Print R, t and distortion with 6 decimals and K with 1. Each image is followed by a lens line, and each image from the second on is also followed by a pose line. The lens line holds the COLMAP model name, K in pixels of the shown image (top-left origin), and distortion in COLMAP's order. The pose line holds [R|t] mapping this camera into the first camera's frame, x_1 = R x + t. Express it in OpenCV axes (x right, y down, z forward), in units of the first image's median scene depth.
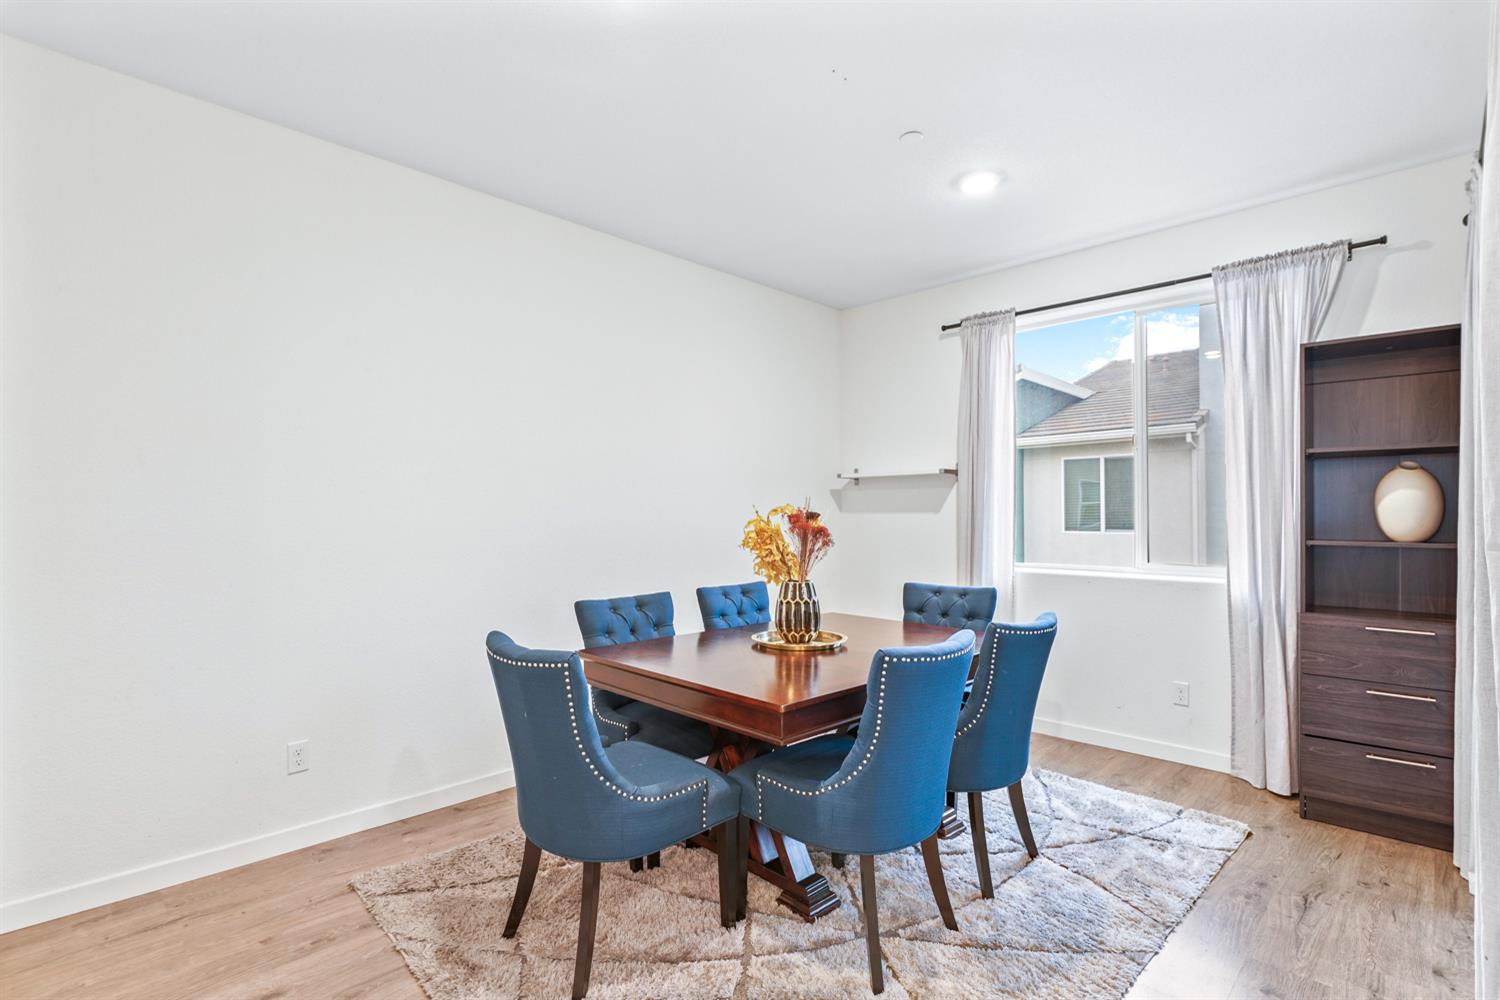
lens RADIAL K [[703.9, 0, 744.9], [0, 703.9, 513.8], [0, 0, 1]] dist [0.000947, -0.000043]
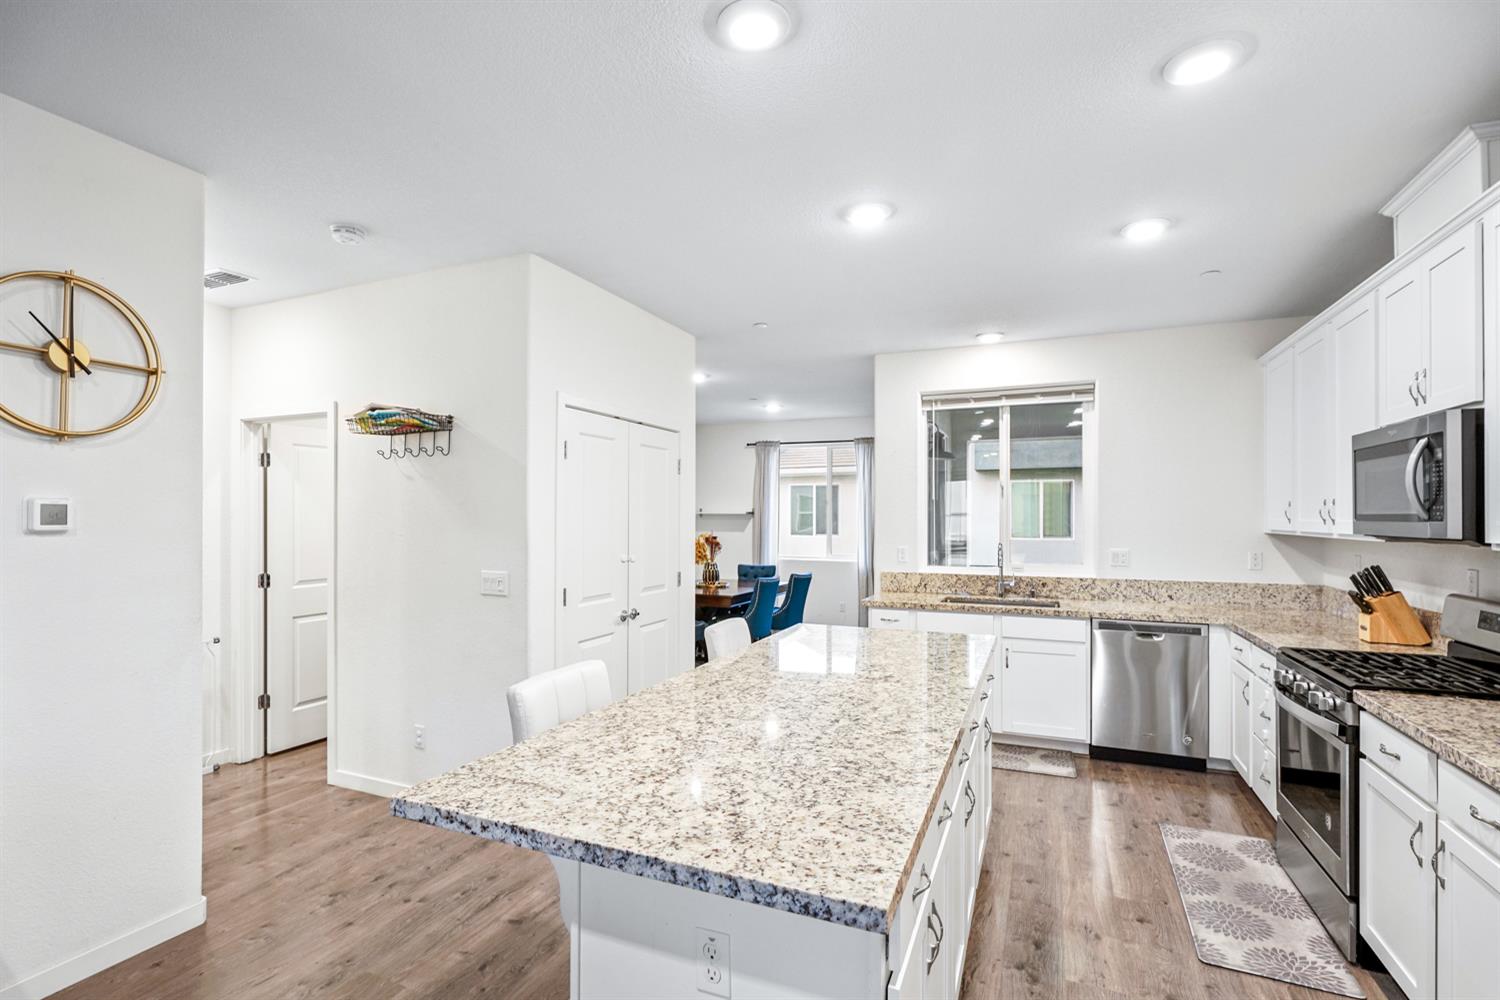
lens RADIAL K [[703.9, 0, 744.9], [0, 703.9, 513.8], [0, 0, 1]] dist [0.000947, -0.000043]
pose [[0.931804, 0.009543, 0.362837, -0.614248], [-0.010577, 0.999944, 0.000862, -0.073779], [-0.362808, -0.004641, 0.931852, -1.213770]]
